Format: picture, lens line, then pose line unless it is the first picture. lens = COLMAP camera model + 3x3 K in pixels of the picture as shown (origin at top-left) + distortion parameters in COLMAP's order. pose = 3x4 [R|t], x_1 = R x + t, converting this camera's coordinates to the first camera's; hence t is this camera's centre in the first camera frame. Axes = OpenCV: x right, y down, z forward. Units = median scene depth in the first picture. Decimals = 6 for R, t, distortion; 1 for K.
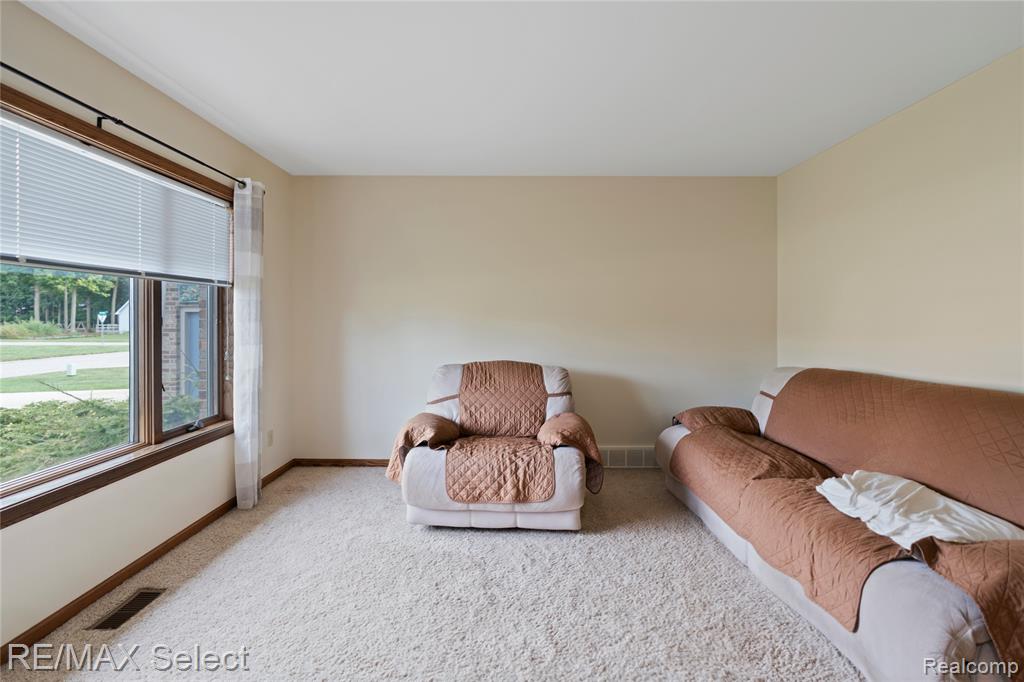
lens RADIAL K [[465.6, 0, 515.1], [0, 465.6, 326.9], [0, 0, 1]] dist [-0.010674, 0.004622]
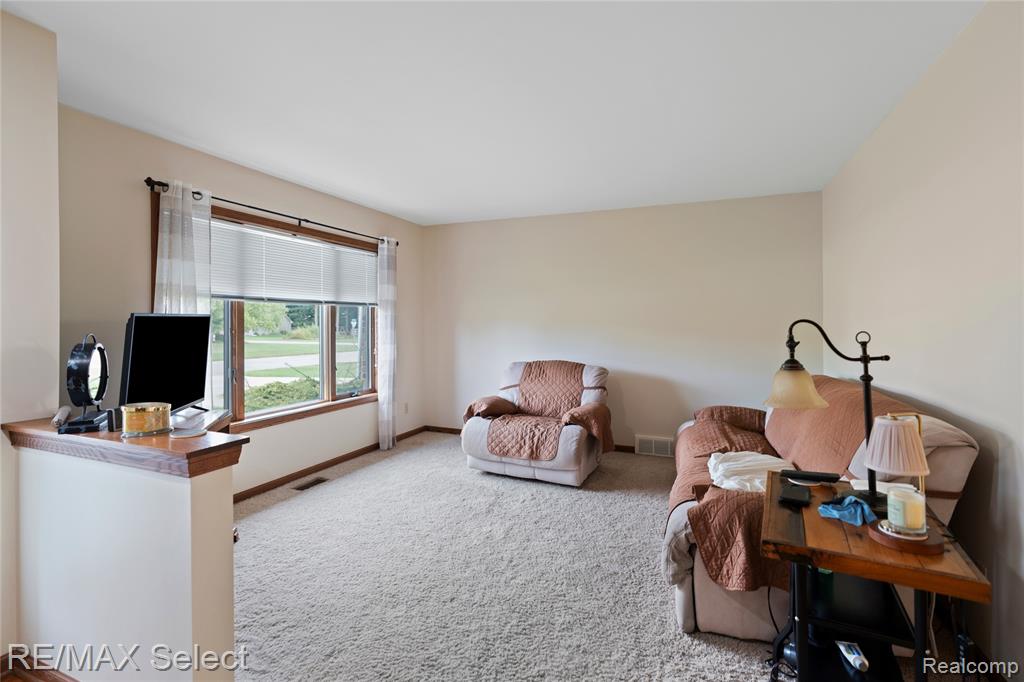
lens RADIAL K [[458.3, 0, 516.9], [0, 458.3, 341.8], [0, 0, 1]] dist [-0.007986, 0.001742]
pose [[0.925265, 0.014900, -0.379028, 0.448417], [-0.007303, 0.999743, 0.021473, -0.006490], [0.379250, -0.017101, 0.925136, -0.271078]]
